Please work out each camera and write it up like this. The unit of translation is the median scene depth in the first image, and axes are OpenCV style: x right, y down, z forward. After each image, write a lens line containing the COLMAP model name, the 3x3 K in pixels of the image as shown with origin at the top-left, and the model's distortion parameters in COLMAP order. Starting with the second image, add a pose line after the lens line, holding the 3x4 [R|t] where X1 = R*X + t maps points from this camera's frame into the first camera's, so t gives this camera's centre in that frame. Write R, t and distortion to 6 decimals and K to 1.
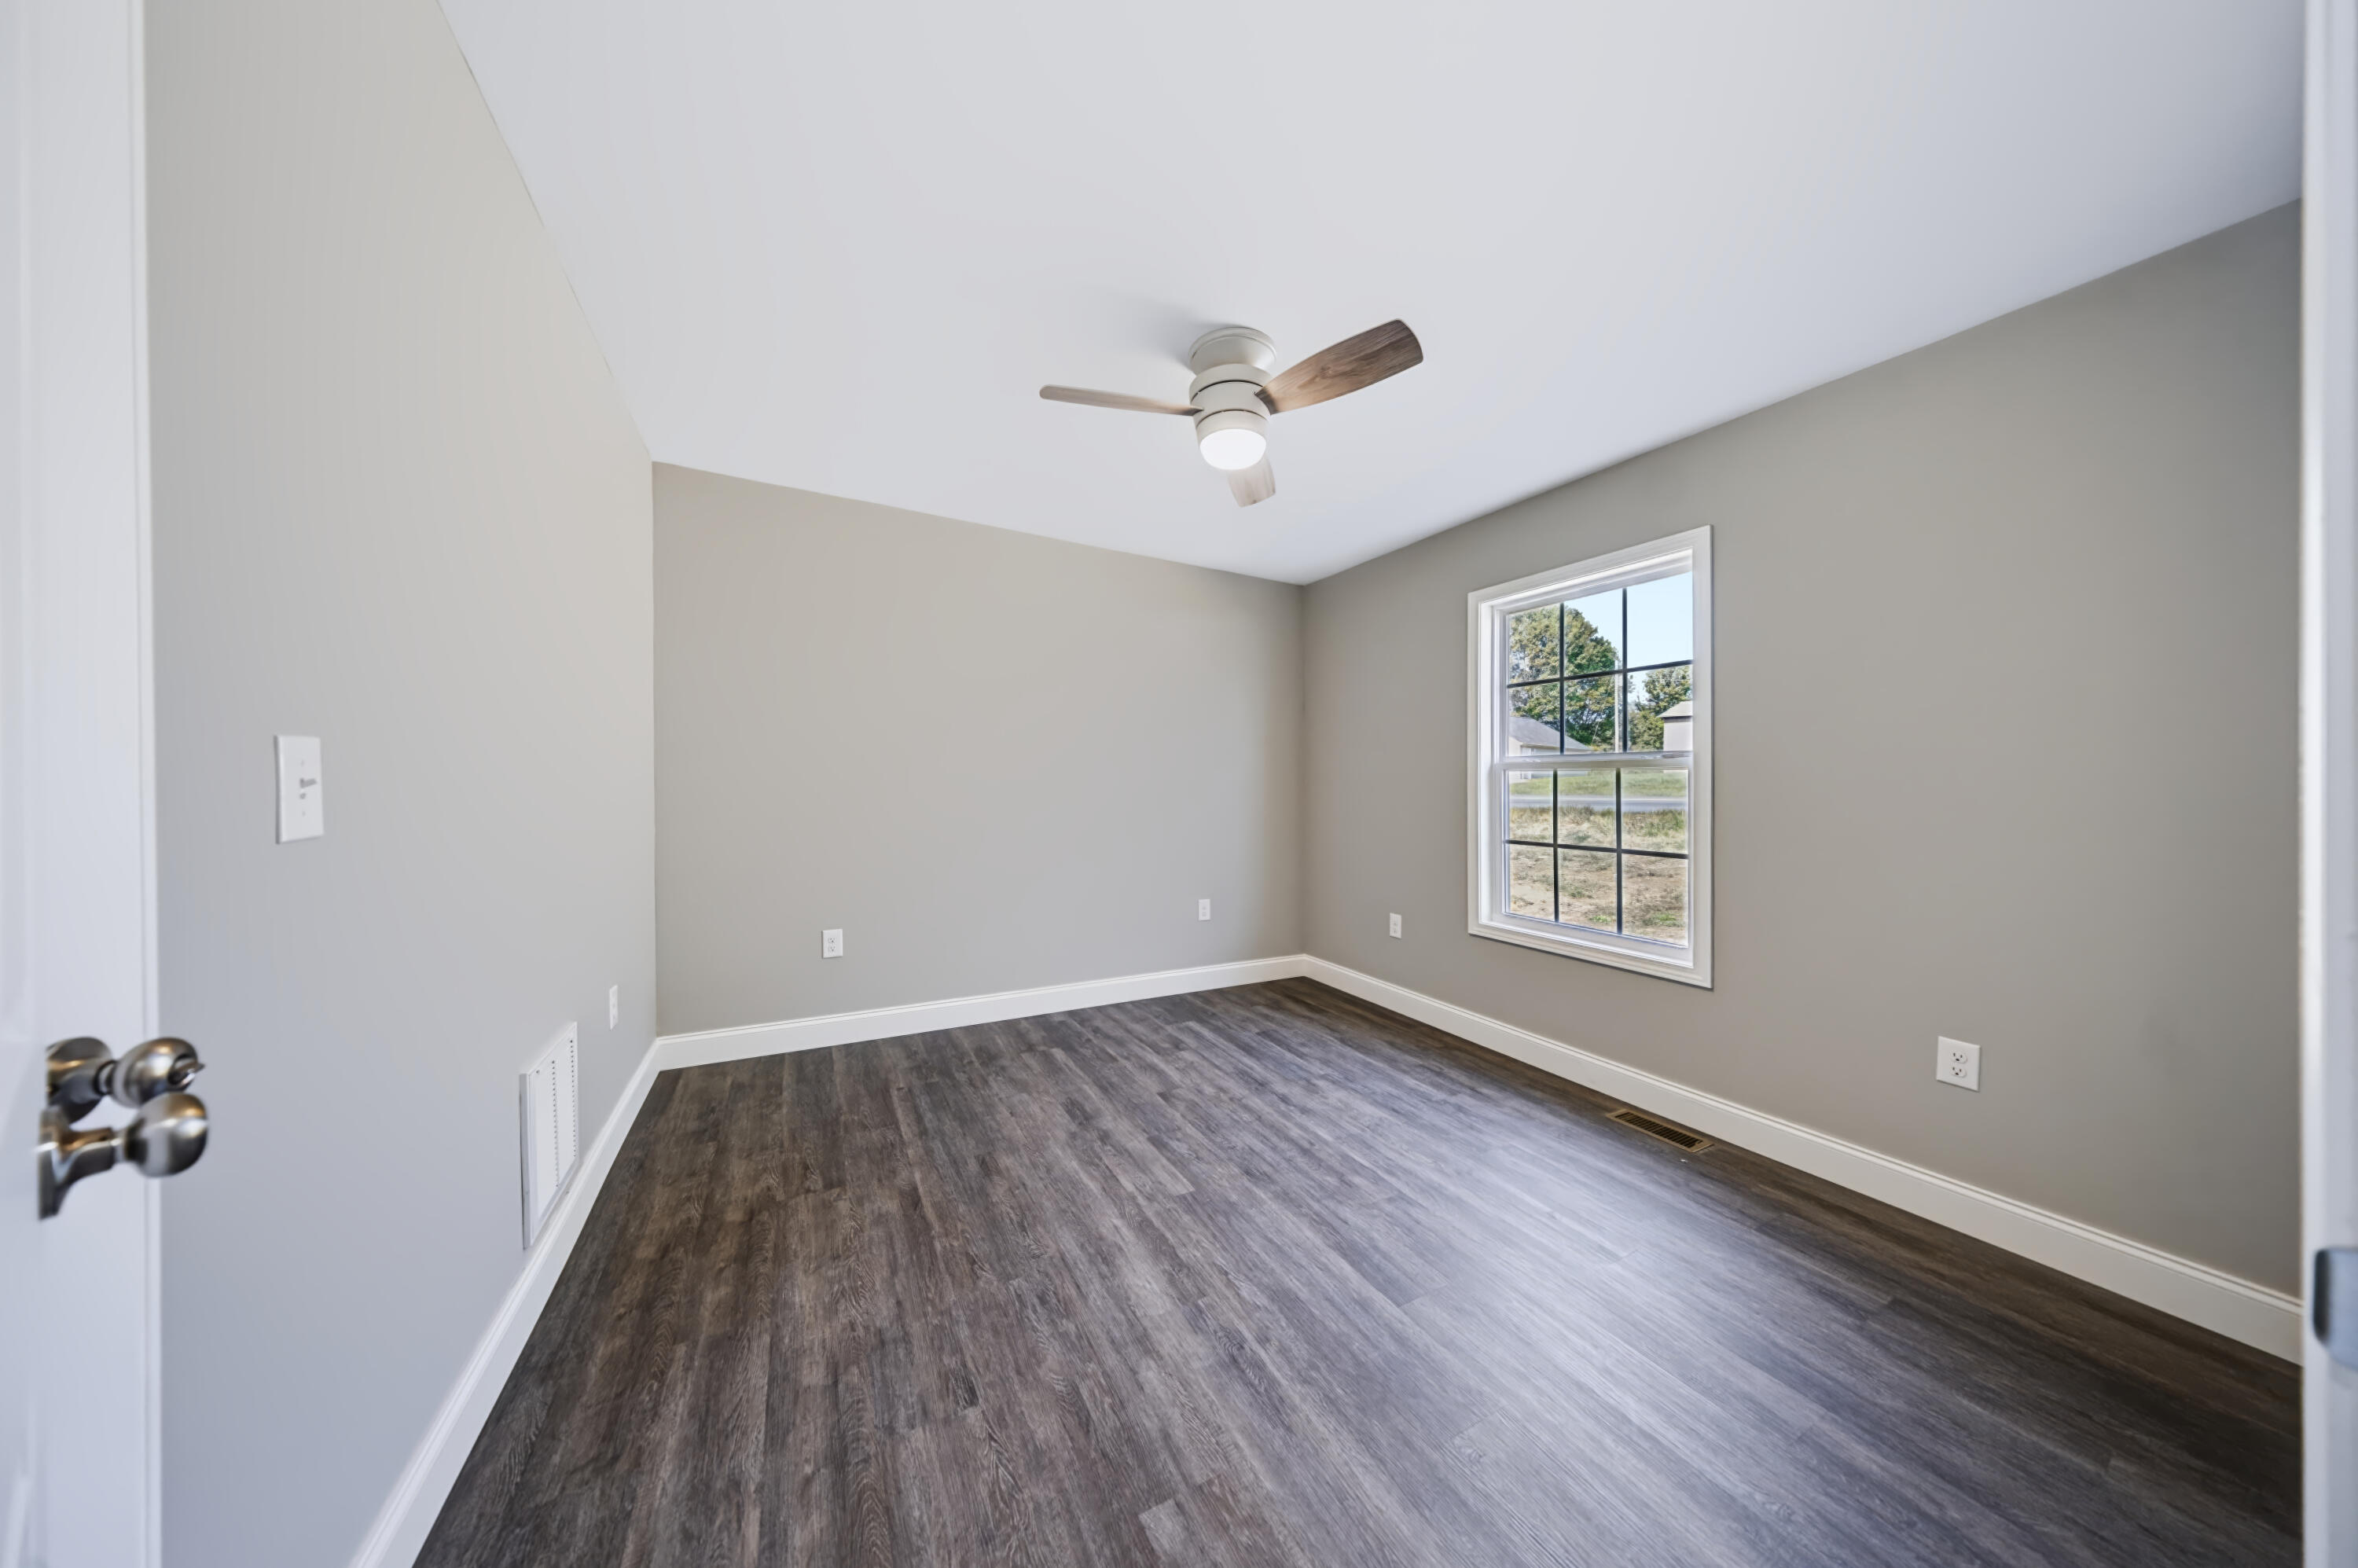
lens RADIAL K [[683.0, 0, 1179.0], [0, 683.0, 784.0], [0, 0, 1]] dist [-0.017630, -0.000083]
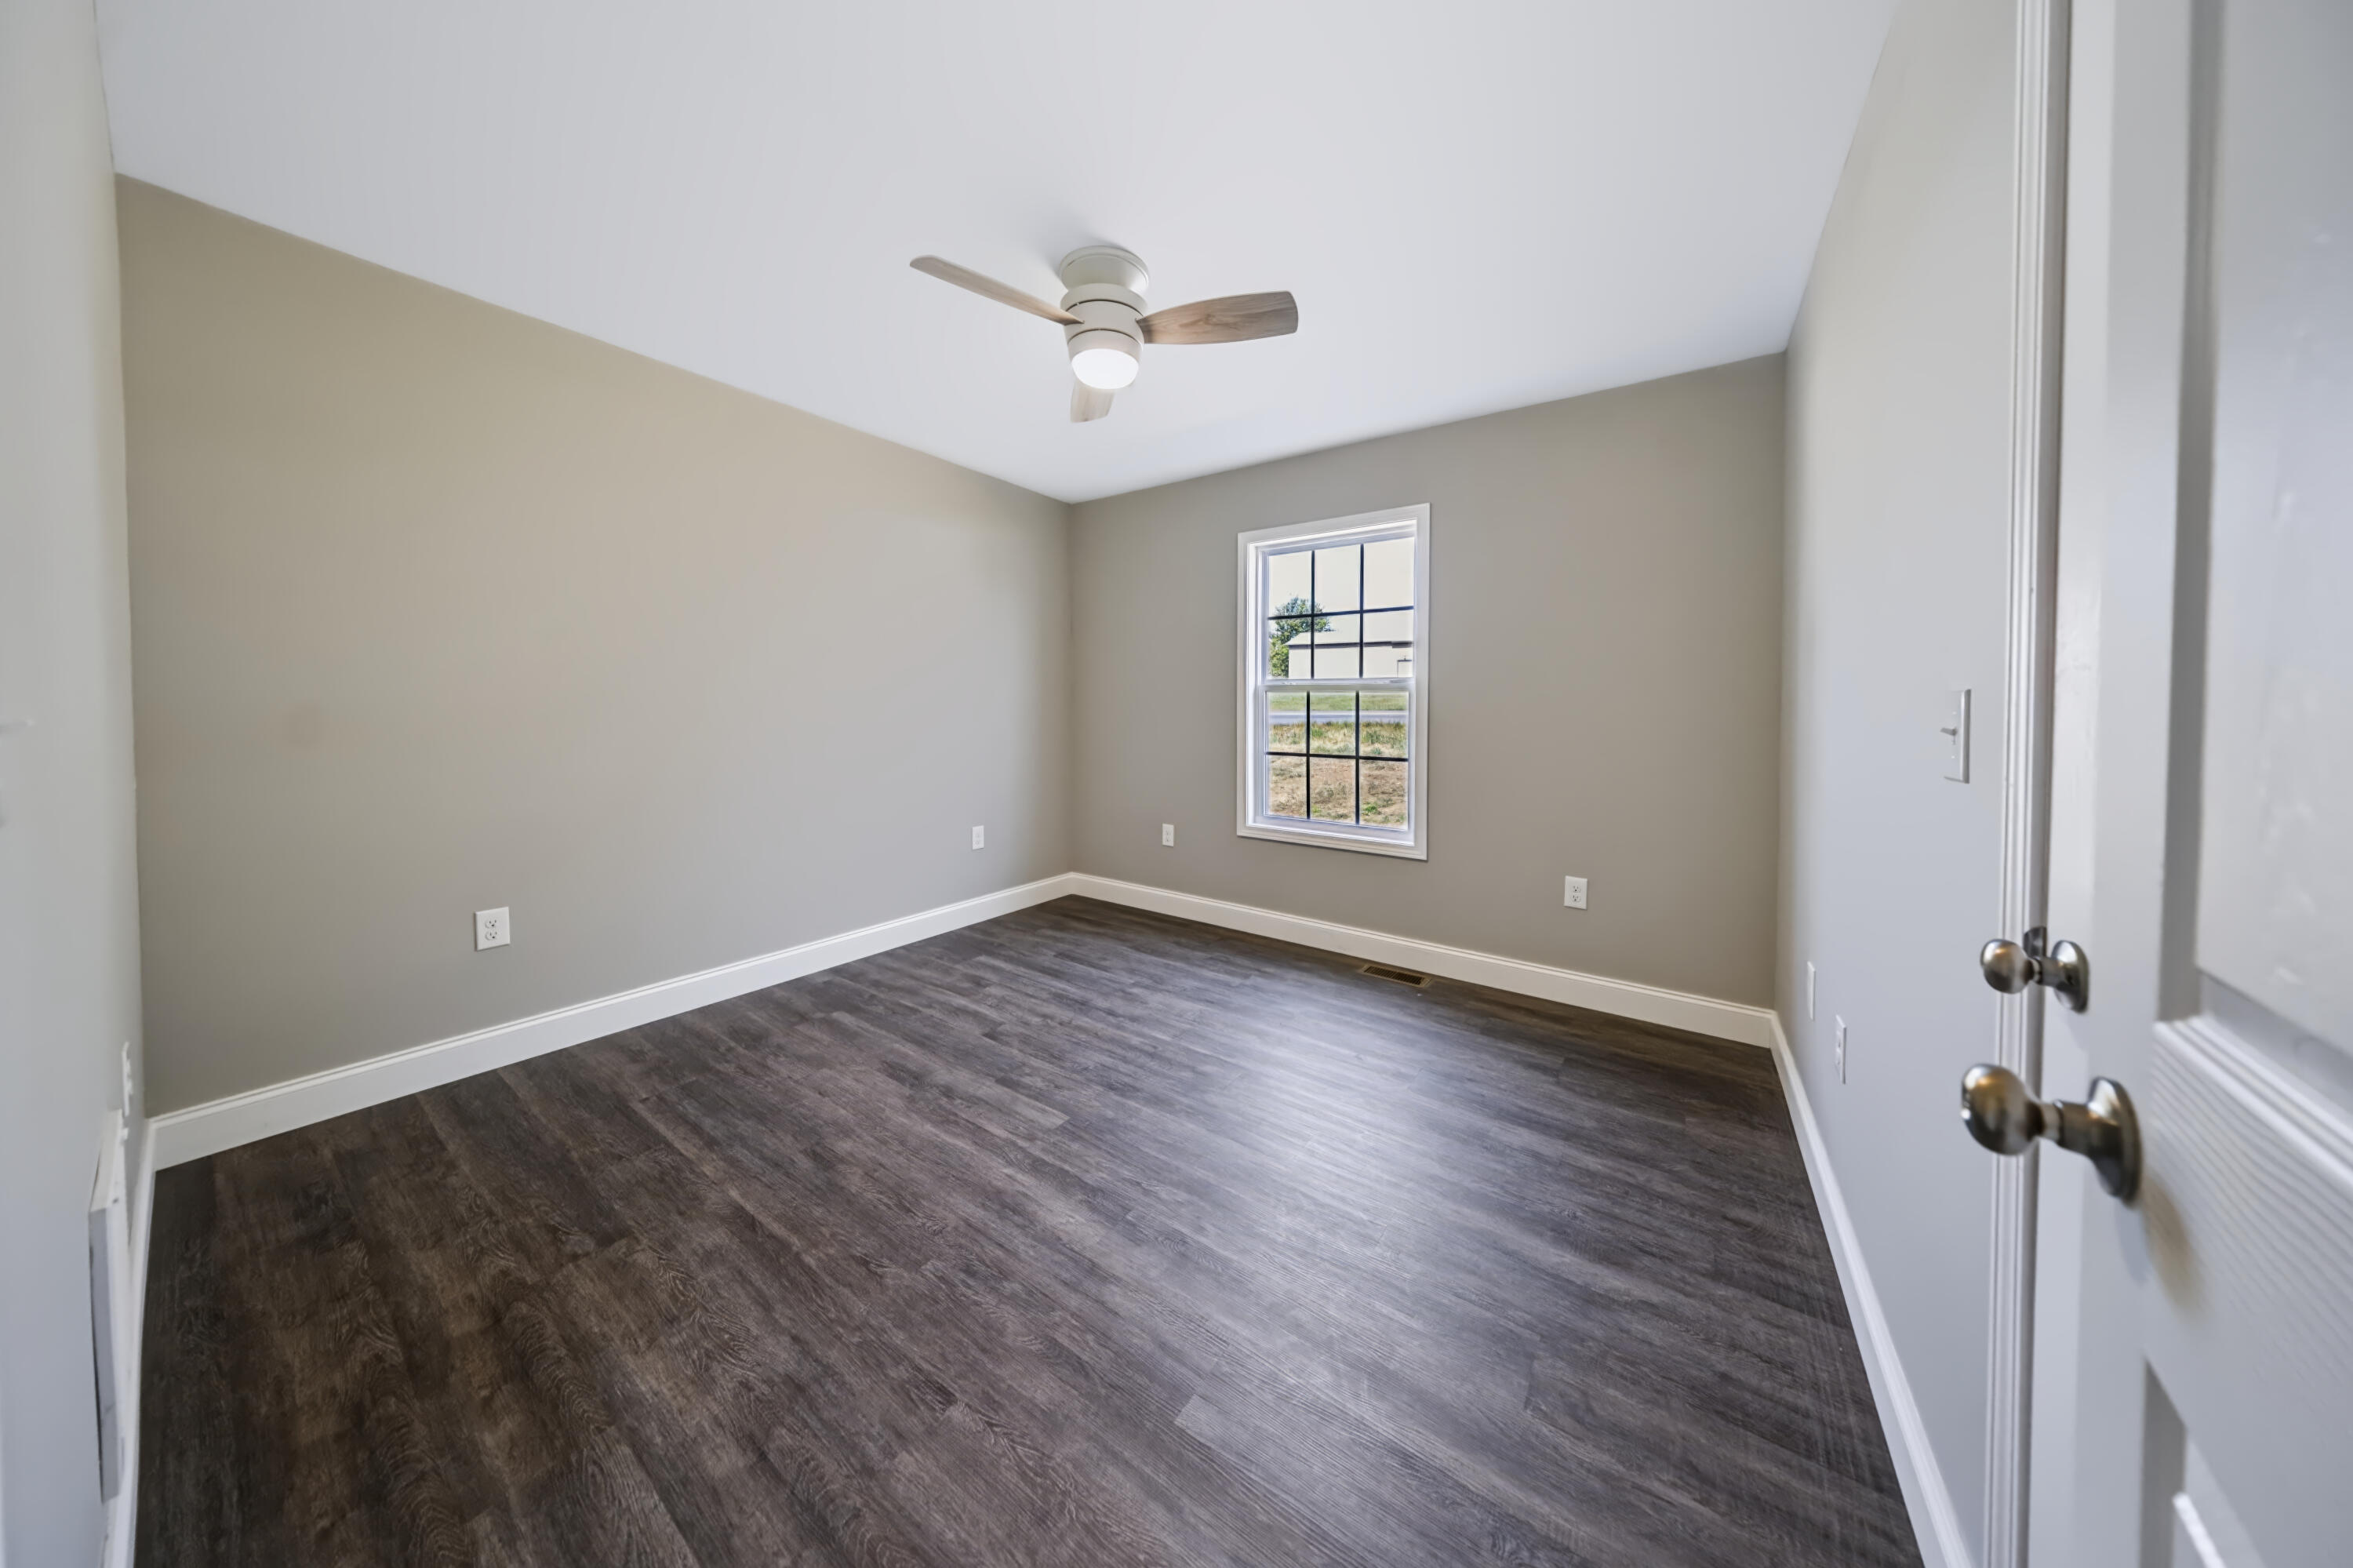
lens RADIAL K [[690.7, 0, 1184.8], [0, 690.7, 711.2], [0, 0, 1]] dist [-0.020125, -0.000030]
pose [[0.890707, -0.010181, 0.454465, -0.258470], [0.004186, 0.999891, 0.014194, -0.004954], [-0.454560, -0.010740, 0.890652, 0.041600]]
